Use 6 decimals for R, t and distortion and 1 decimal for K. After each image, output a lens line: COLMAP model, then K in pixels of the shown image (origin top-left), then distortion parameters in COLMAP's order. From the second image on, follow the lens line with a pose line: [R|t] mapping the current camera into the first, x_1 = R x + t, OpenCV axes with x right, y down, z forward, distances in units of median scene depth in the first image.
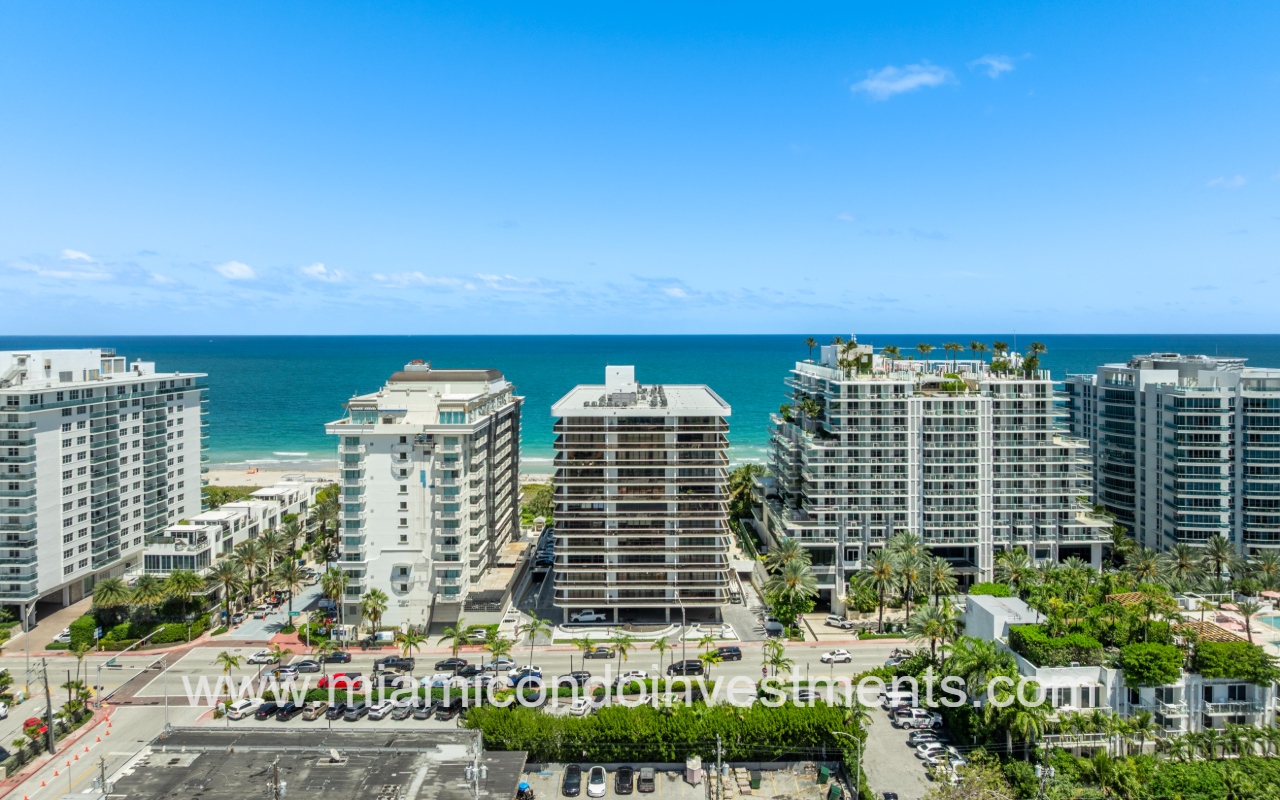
lens RADIAL K [[913.0, 0, 644.9], [0, 913.0, 347.0], [0, 0, 1]] dist [-0.020334, -0.046354]
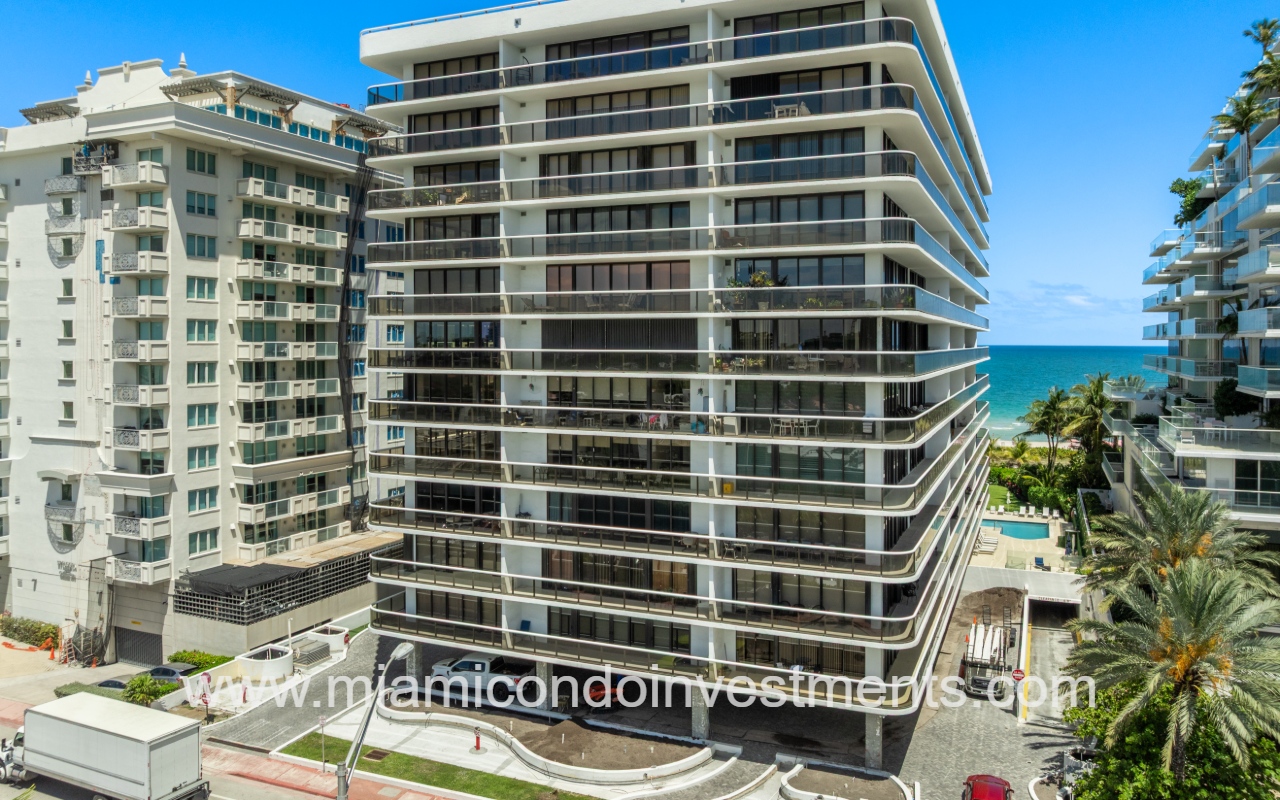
lens RADIAL K [[898.2, 0, 642.5], [0, 898.2, 358.8], [0, 0, 1]] dist [-0.038759, 0.000456]
pose [[0.919119, 0.011694, -0.393806, 0.120732], [-0.007382, 0.999895, 0.012463, 0.177401], [0.393910, -0.008548, 0.919109, 0.729598]]
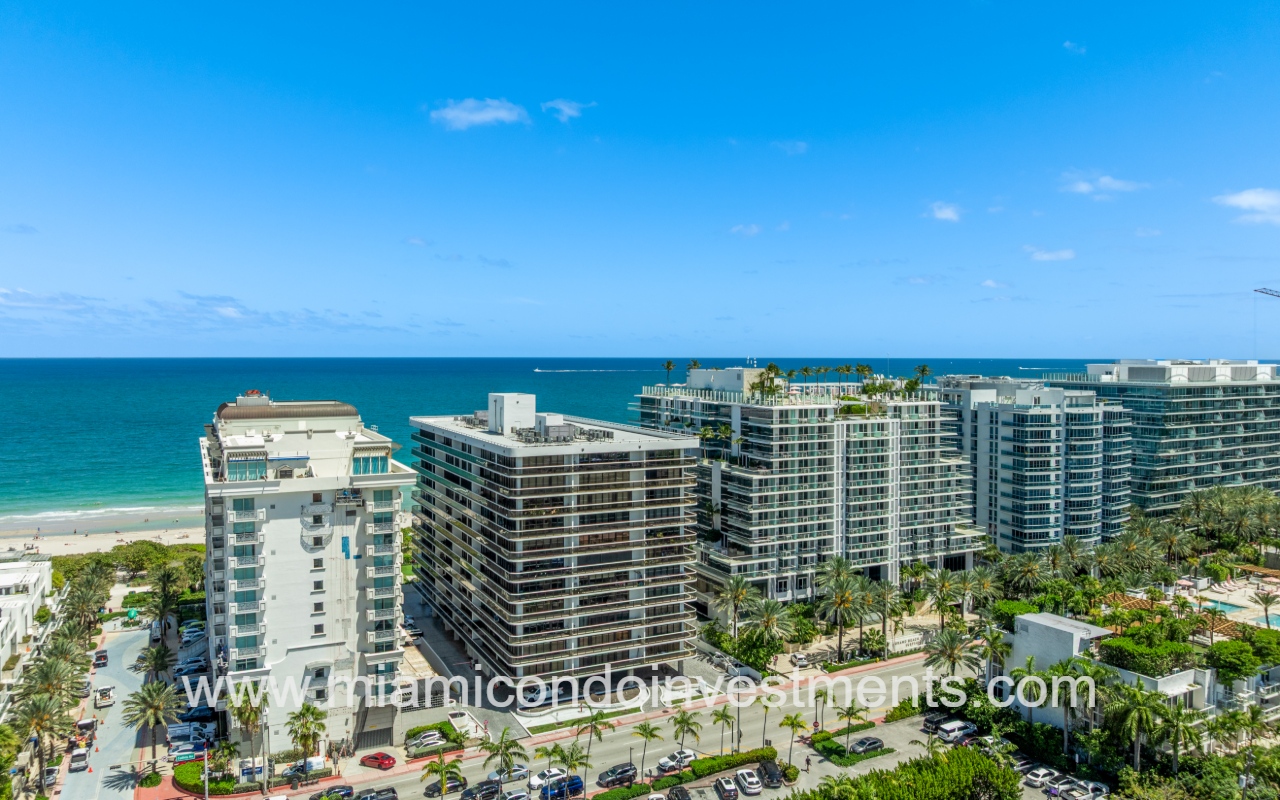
lens RADIAL K [[898.2, 0, 642.5], [0, 898.2, 358.8], [0, 0, 1]] dist [-0.038759, 0.000456]
pose [[0.897017, 0.001635, 0.441994, -0.344803], [0.003811, 0.999927, -0.011434, -0.002947], [-0.441980, 0.011941, 0.896945, 0.220202]]
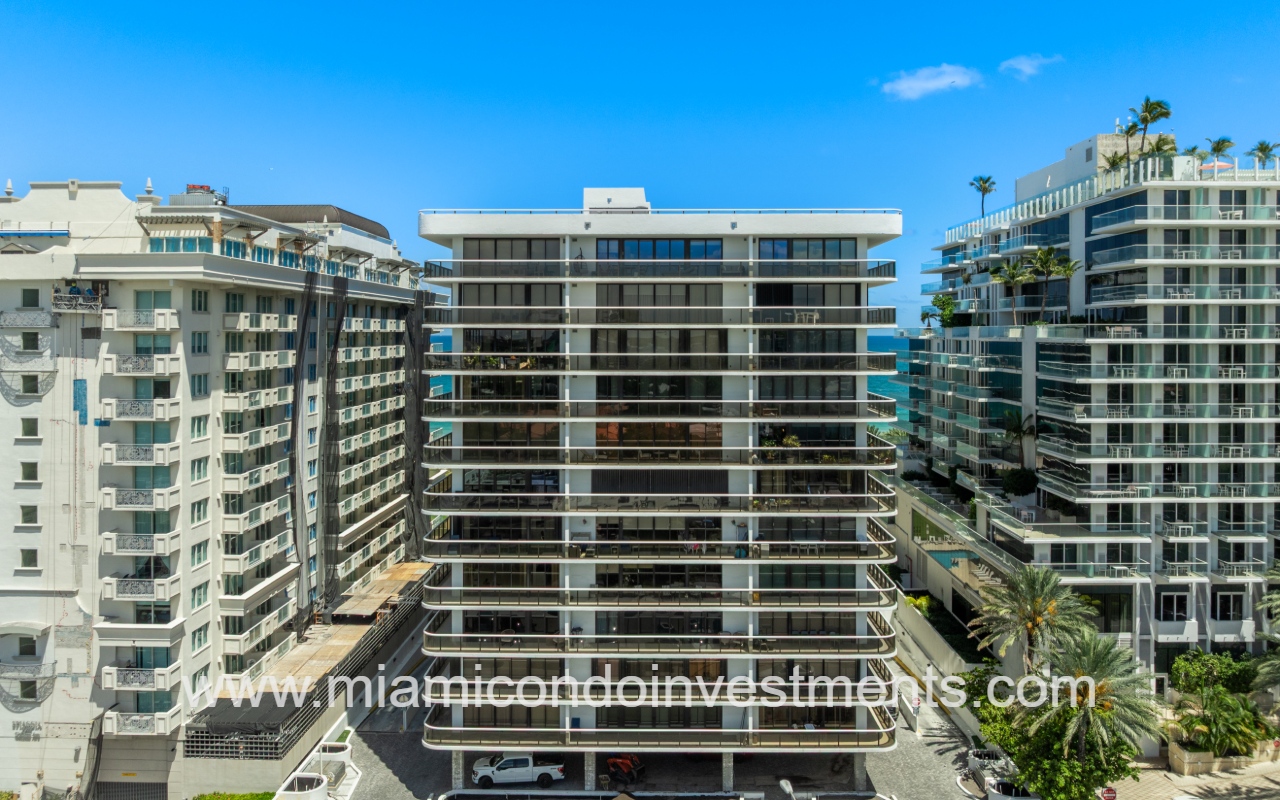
lens RADIAL K [[926.8, 0, 650.9], [0, 926.8, 329.2], [0, 0, 1]] dist [-0.034216, 0.000827]
pose [[0.999839, 0.003349, -0.017606, -0.000756], [-0.003680, 0.999816, -0.018807, 0.119013], [0.017540, 0.018869, 0.999668, 0.615695]]
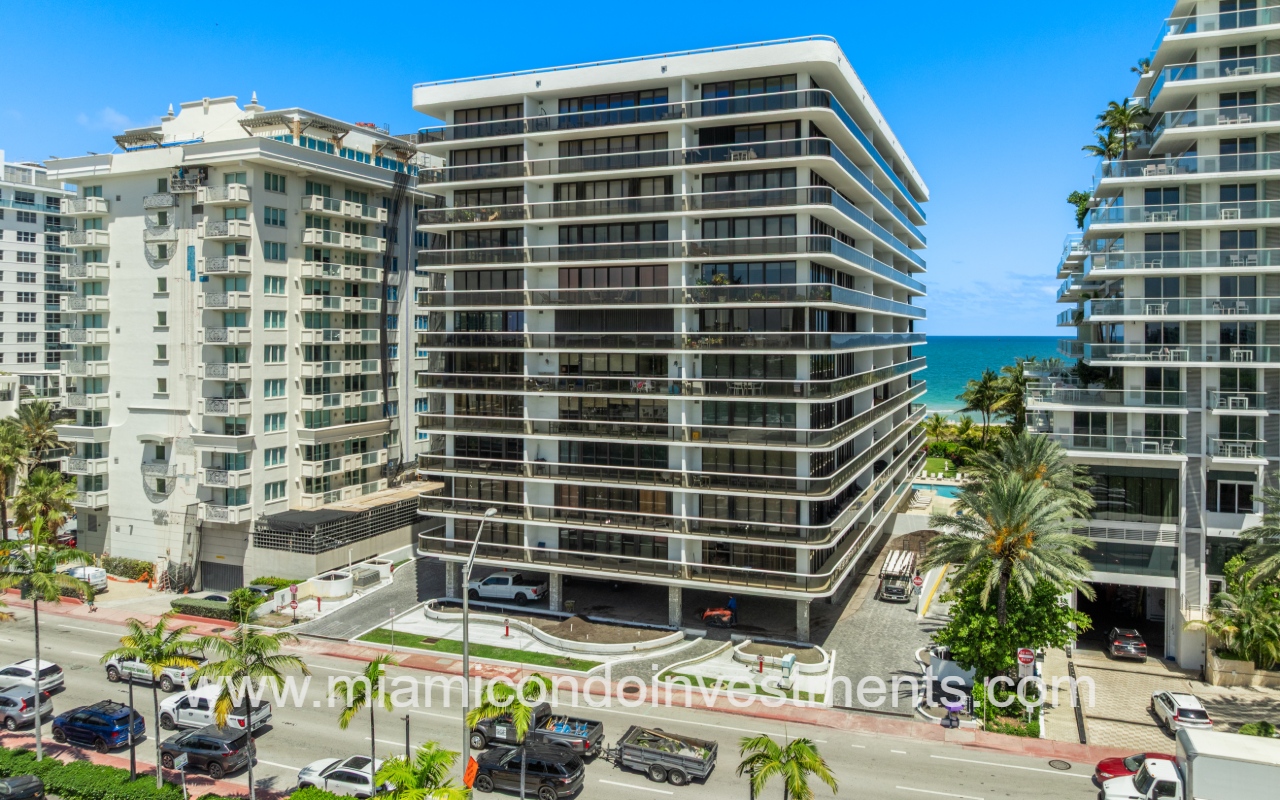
lens RADIAL K [[913.0, 0, 644.9], [0, 913.0, 347.0], [0, 0, 1]] dist [-0.020334, -0.046354]
pose [[0.924214, 0.007786, -0.381795, 0.160127], [-0.007312, 0.999970, 0.002692, 0.183204], [0.381804, 0.000304, 0.924243, 0.638213]]
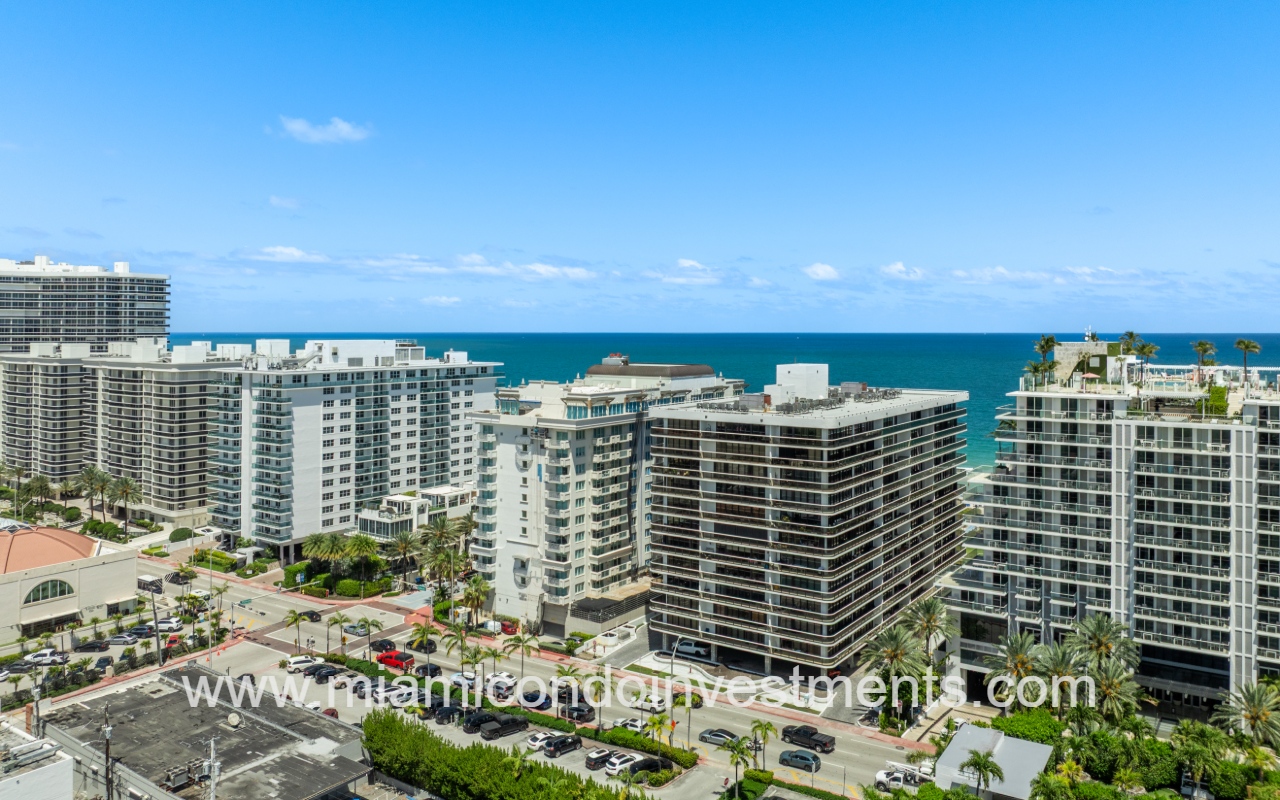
lens RADIAL K [[913.0, 0, 644.9], [0, 913.0, 347.0], [0, 0, 1]] dist [-0.020334, -0.046354]
pose [[0.814832, 0.012988, -0.579551, 0.409086], [-0.011976, 0.999913, 0.005570, 0.002293], [0.579573, 0.002403, 0.814917, 0.261951]]
